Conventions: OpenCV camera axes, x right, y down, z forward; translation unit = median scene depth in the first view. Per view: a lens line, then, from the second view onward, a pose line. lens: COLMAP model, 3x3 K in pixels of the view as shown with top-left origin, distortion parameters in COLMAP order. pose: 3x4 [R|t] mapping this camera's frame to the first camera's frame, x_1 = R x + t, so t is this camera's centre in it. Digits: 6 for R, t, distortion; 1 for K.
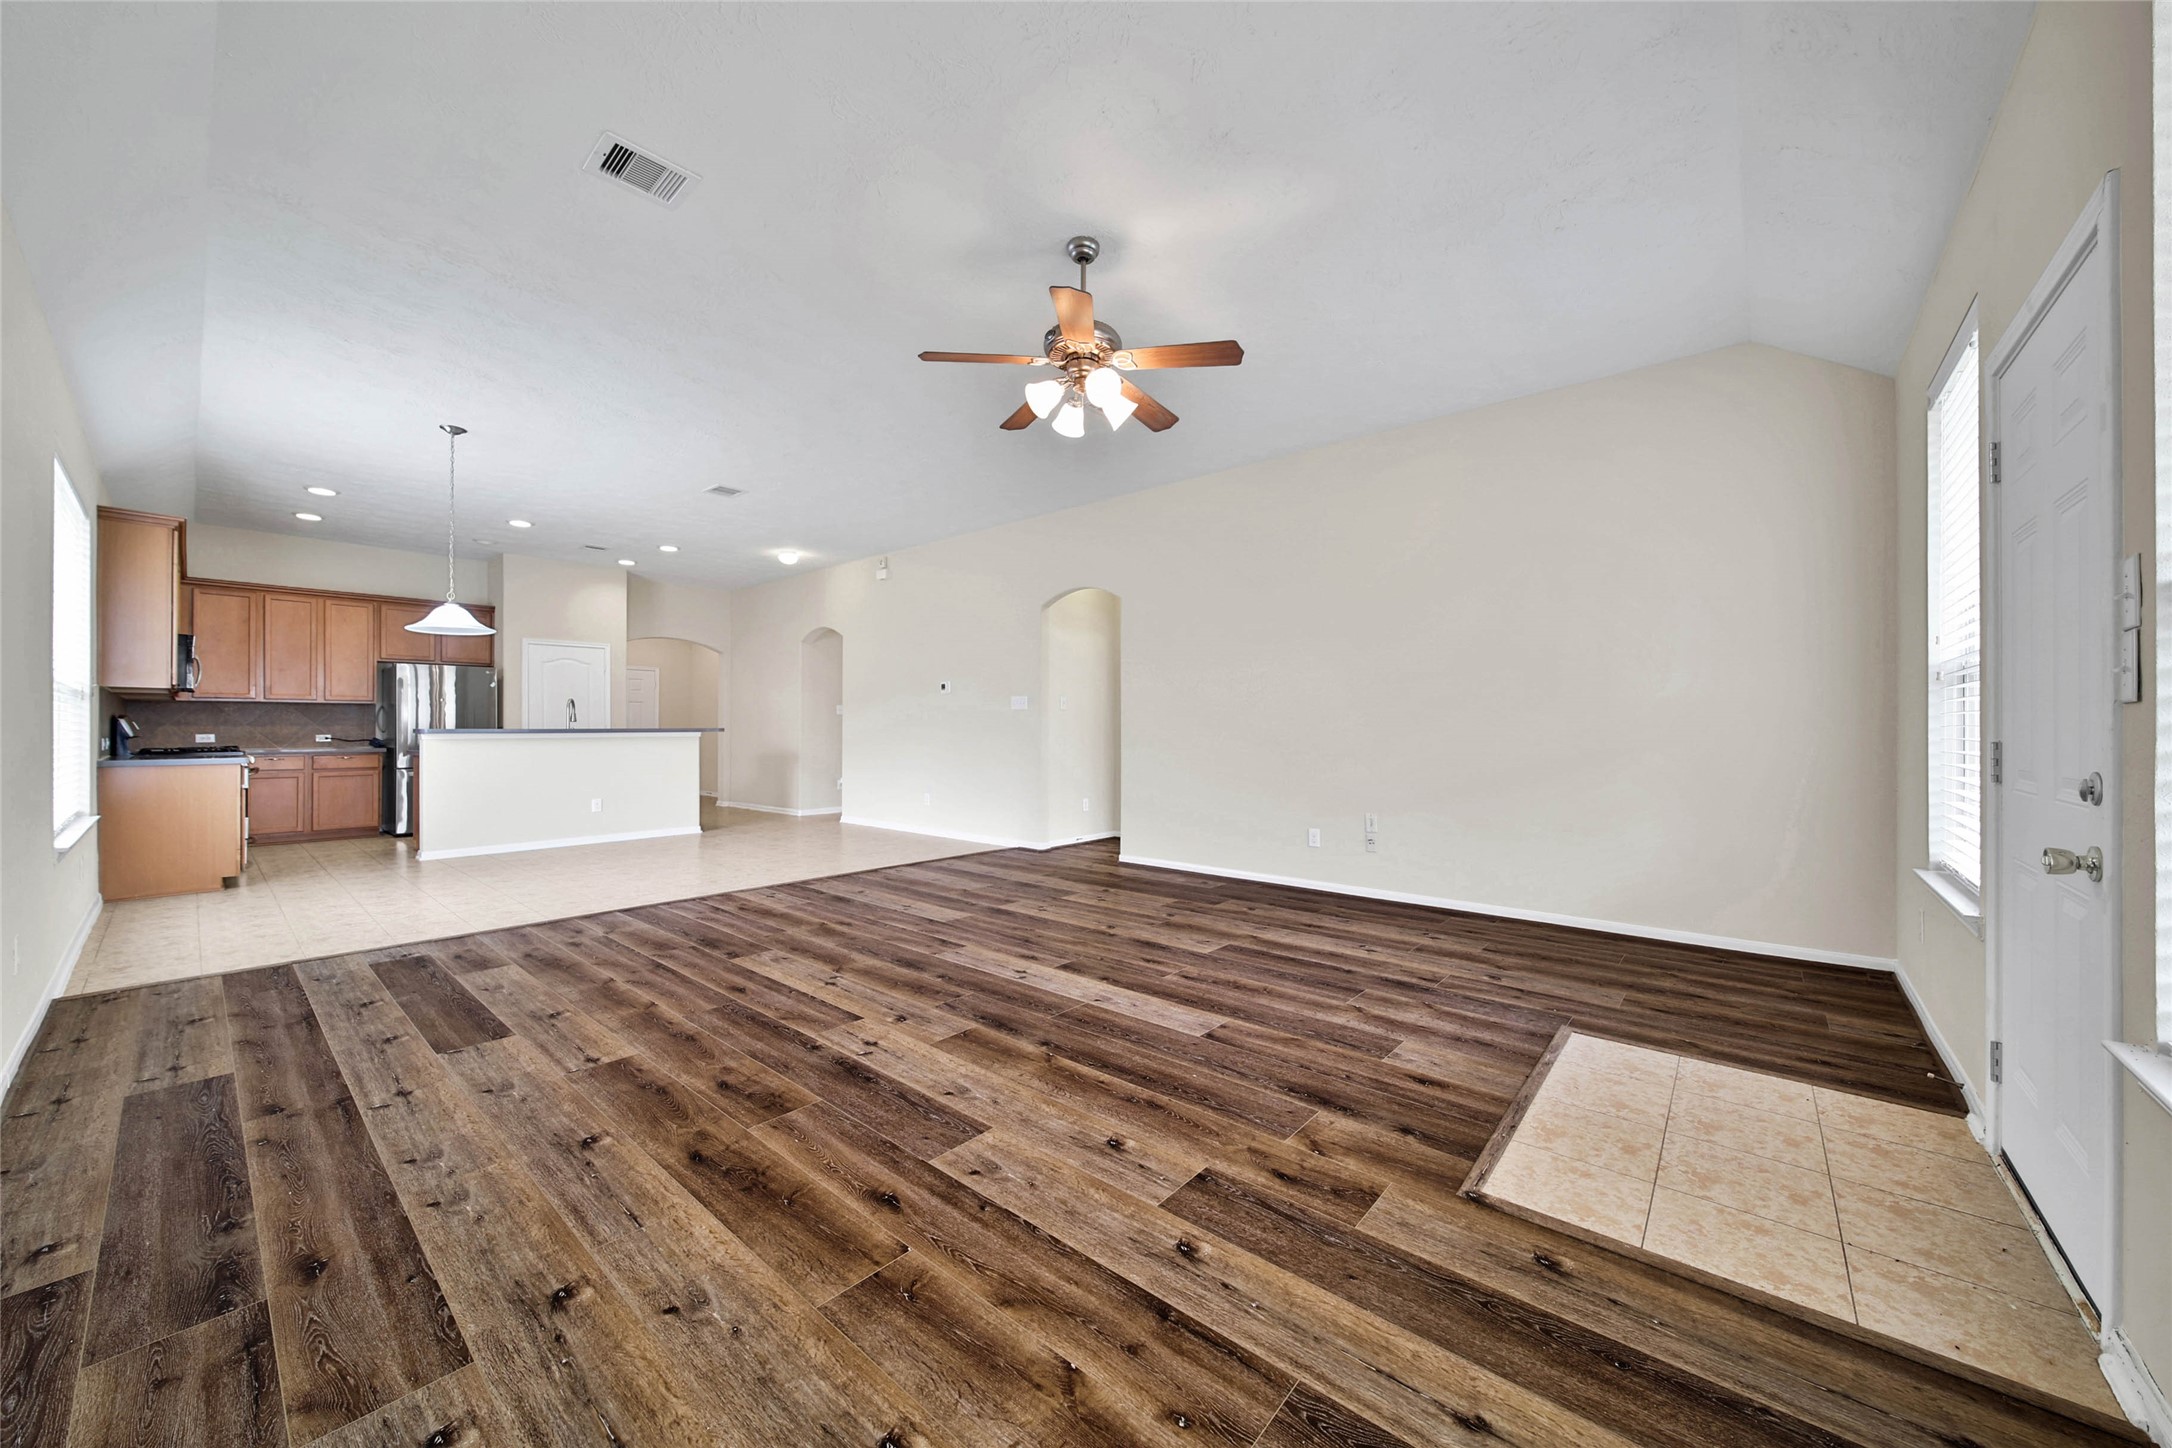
lens RADIAL K [[781.6, 0, 1095.3], [0, 781.6, 719.8], [0, 0, 1]] dist [0.002960, -0.002701]
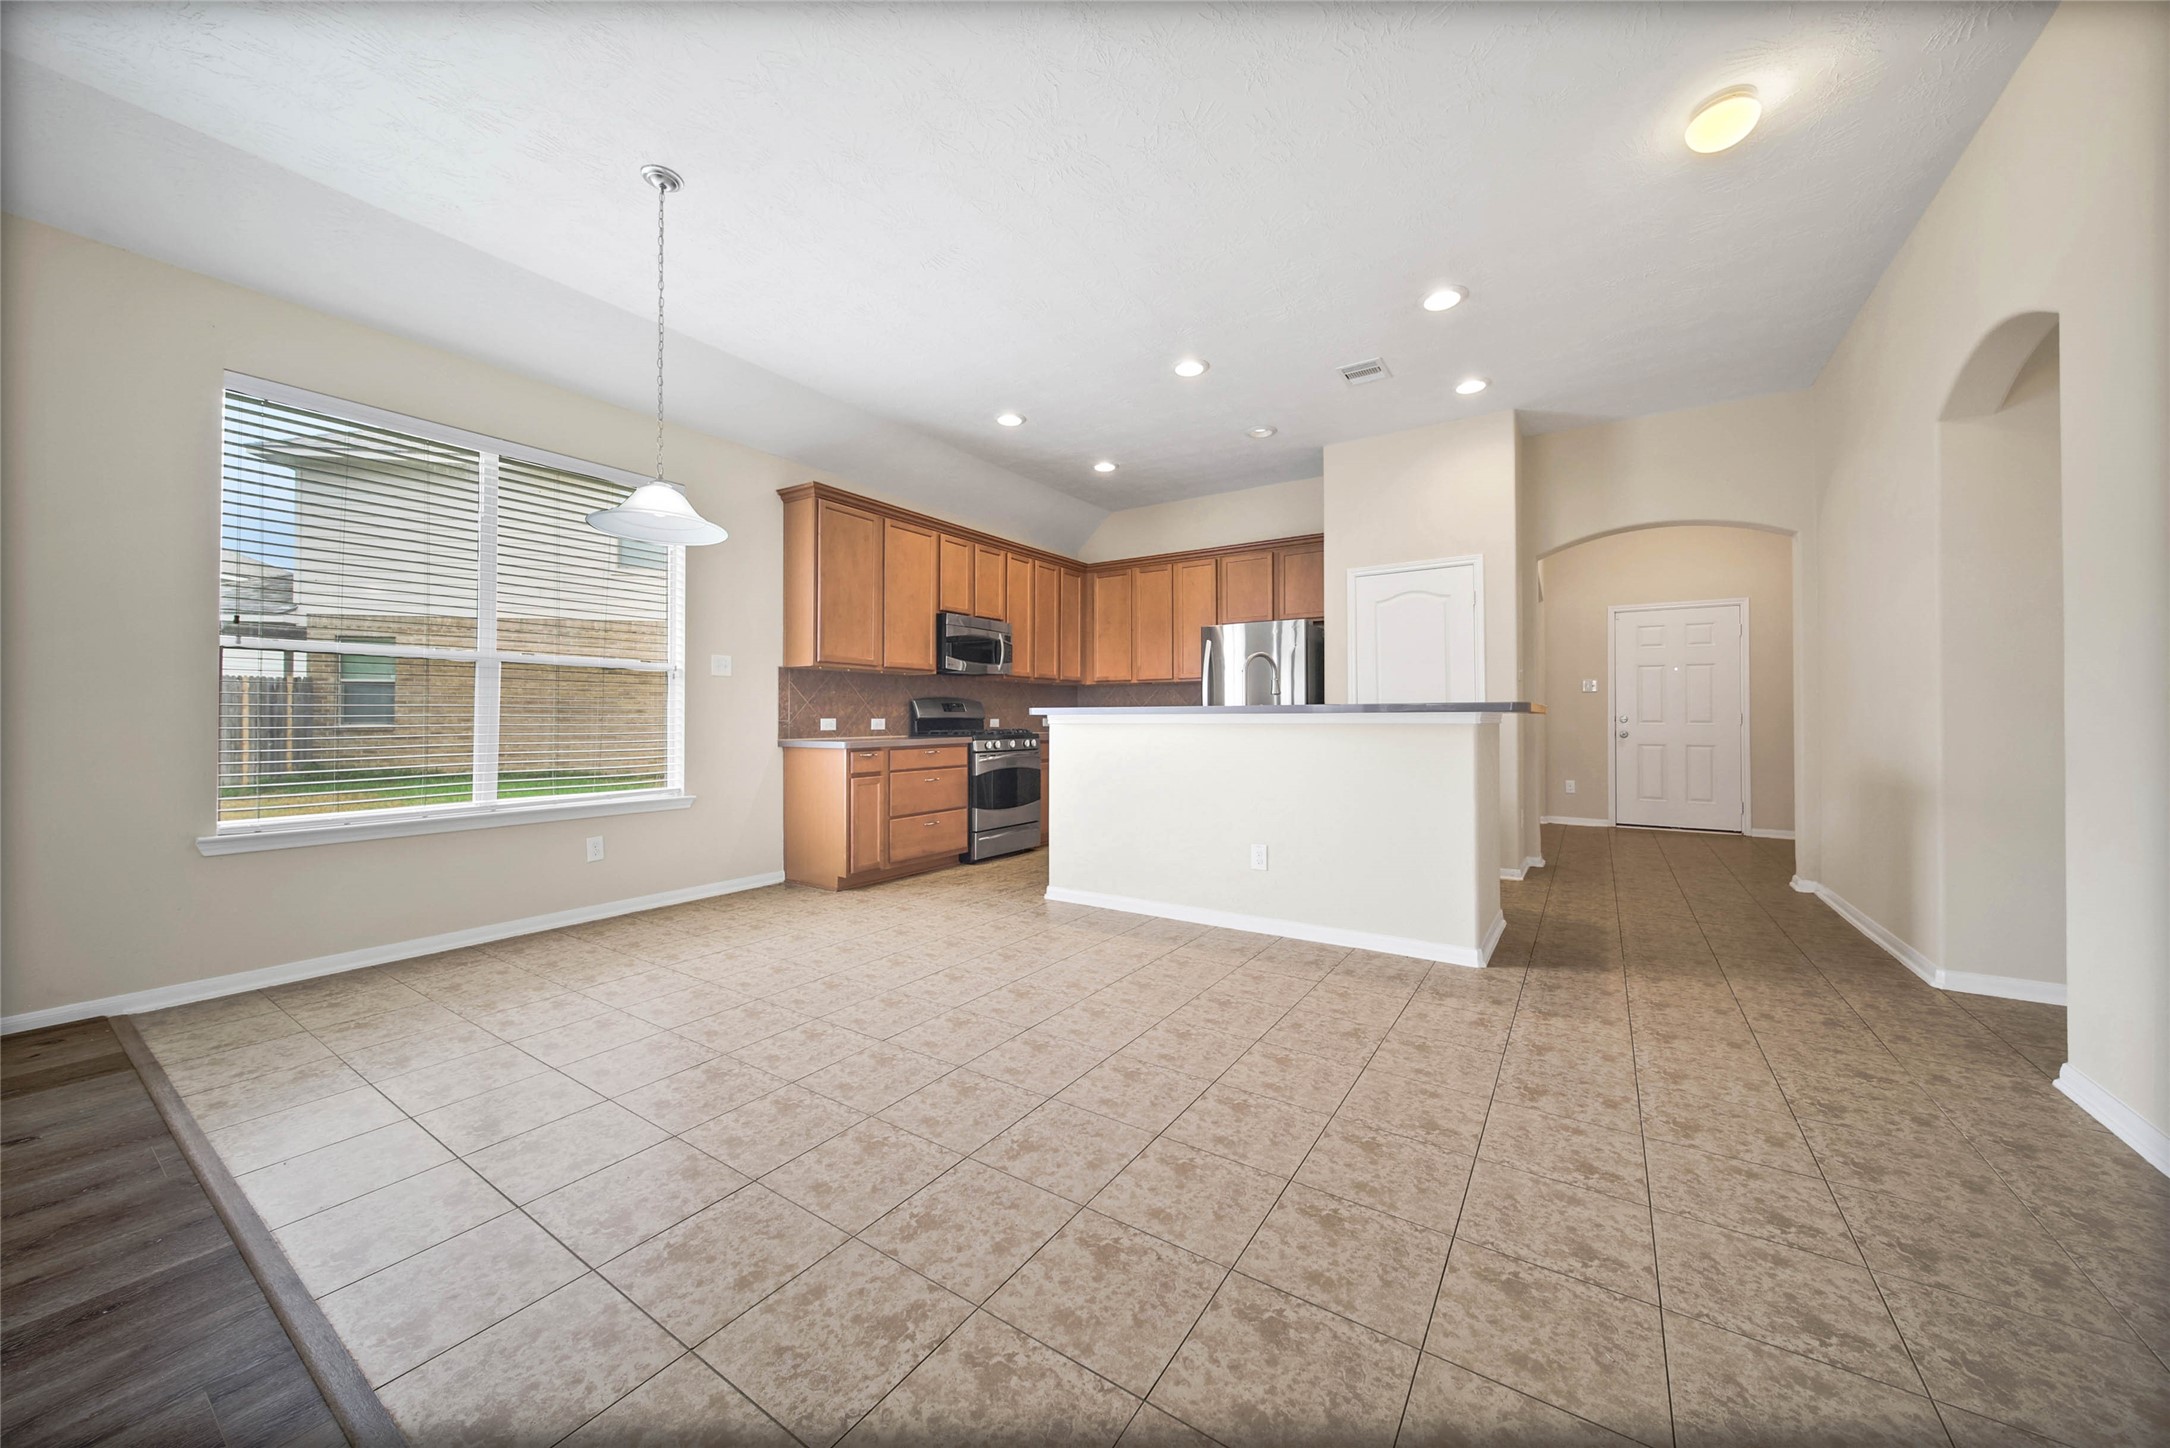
lens RADIAL K [[773.8, 0, 1089.8], [0, 773.8, 714.2], [0, 0, 1]] dist [-0.000291, -0.000020]
pose [[0.138310, -0.008858, -0.990349, -0.141820], [0.006208, 0.999948, -0.008077, 0.018959], [0.990370, -0.005031, 0.138358, 0.739091]]
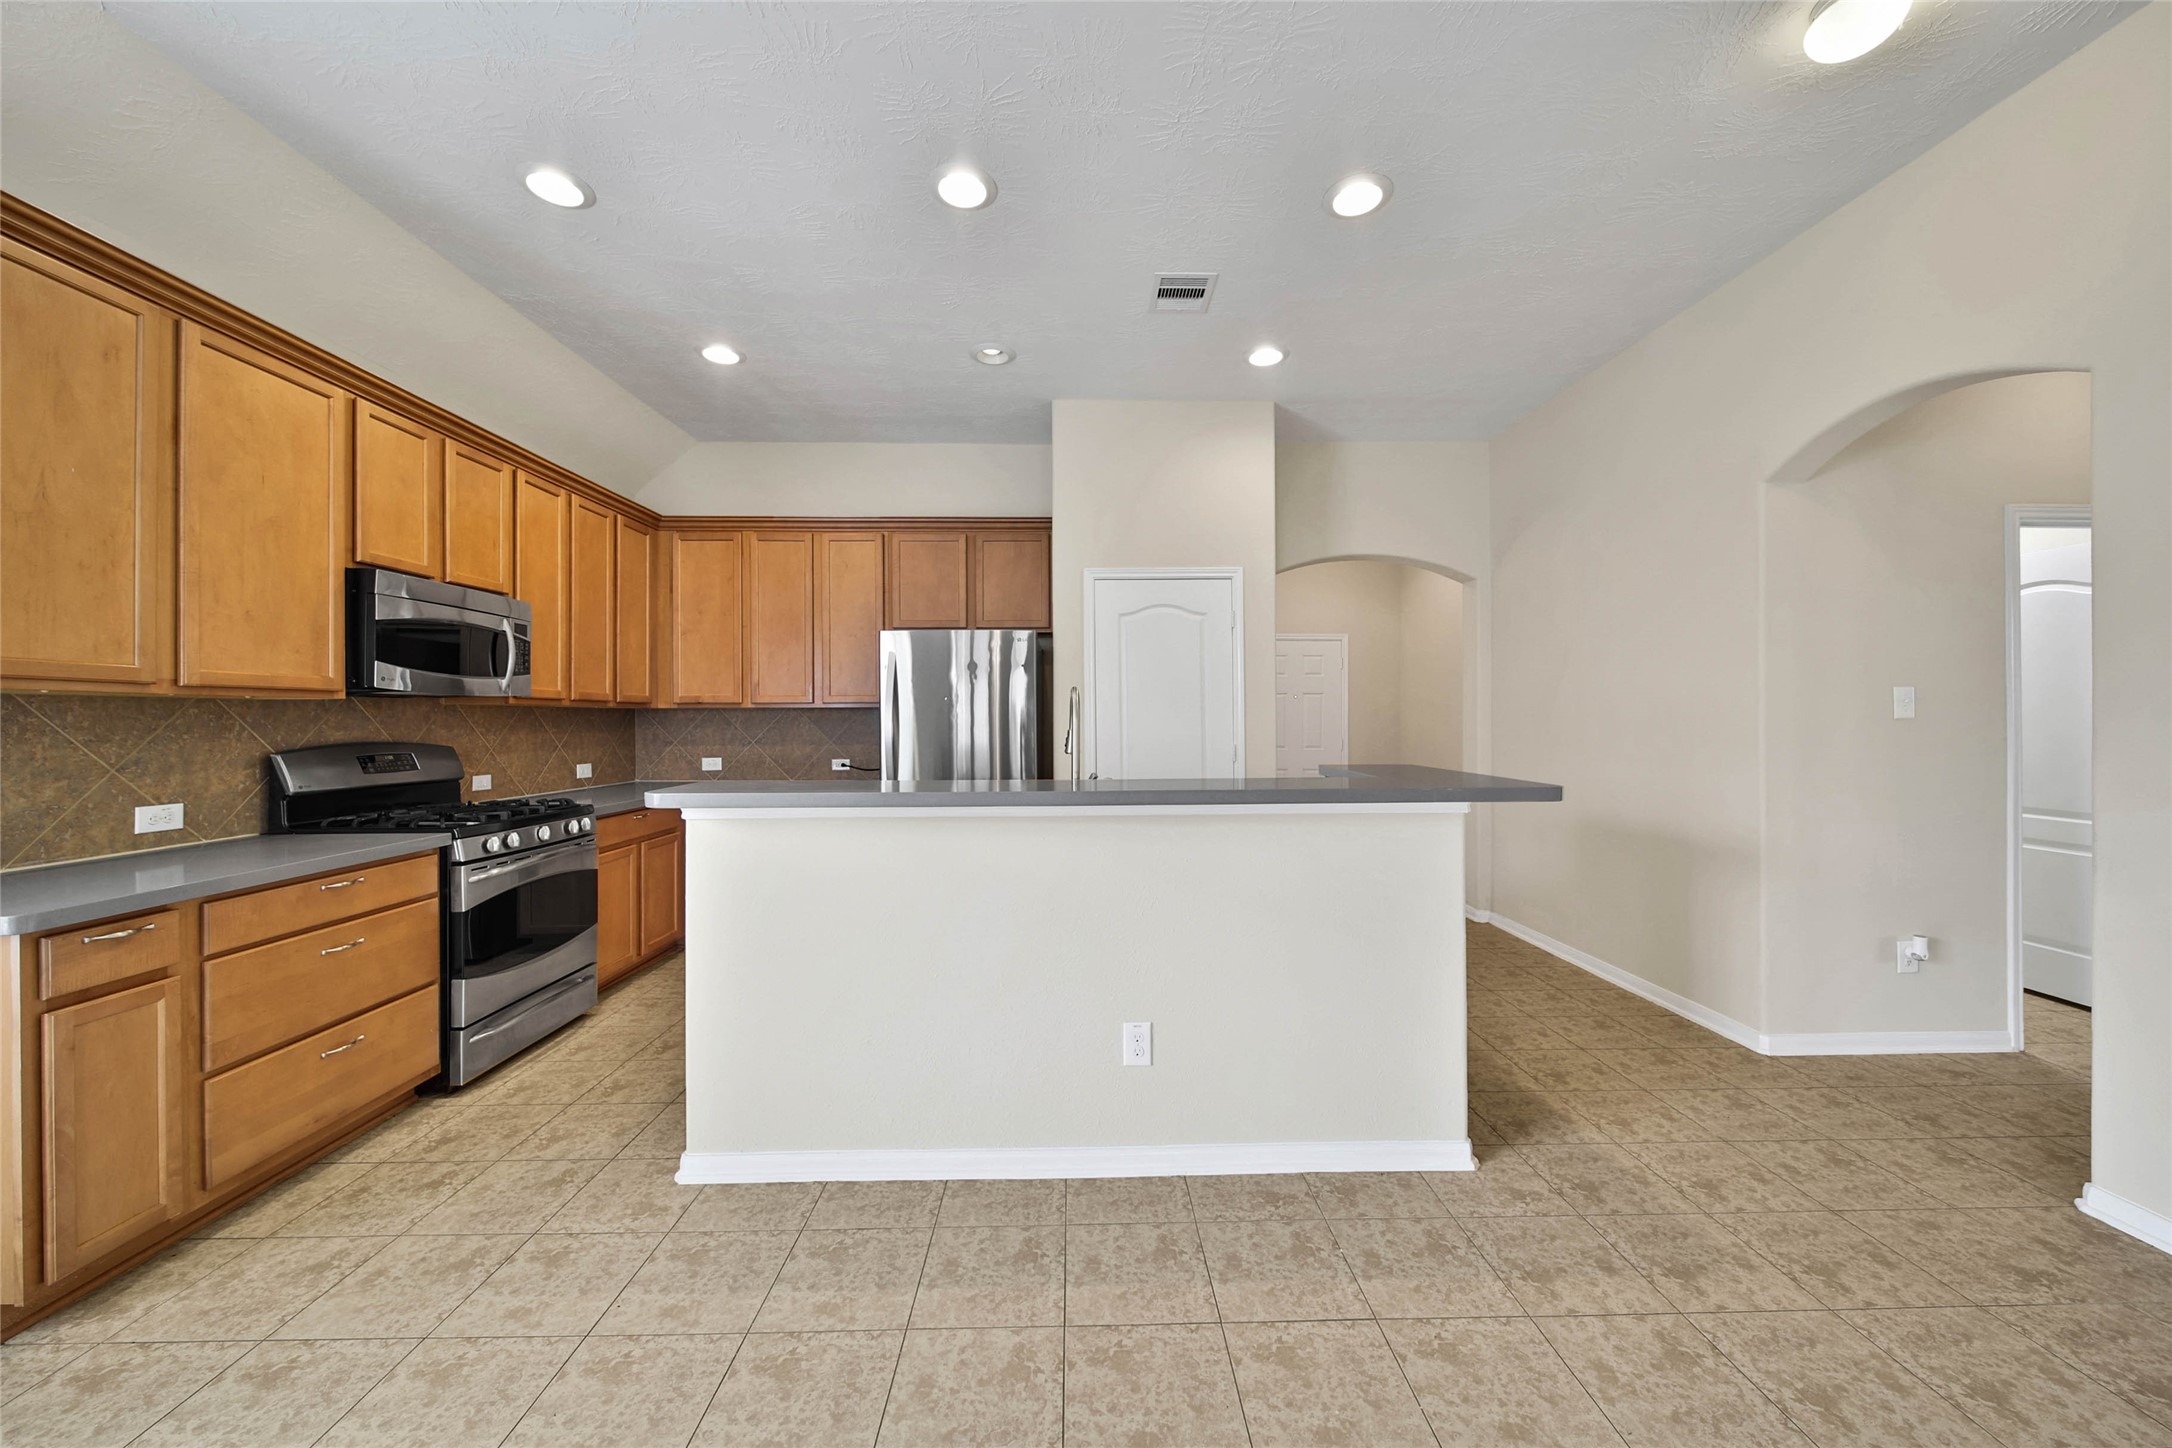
lens RADIAL K [[781.6, 0, 1095.3], [0, 781.6, 719.8], [0, 0, 1]] dist [0.002960, -0.002701]
pose [[0.677503, -0.003687, -0.735510, -0.388985], [0.008446, 0.999960, 0.002768, -0.011880], [0.735471, -0.008088, 0.677508, 0.708925]]
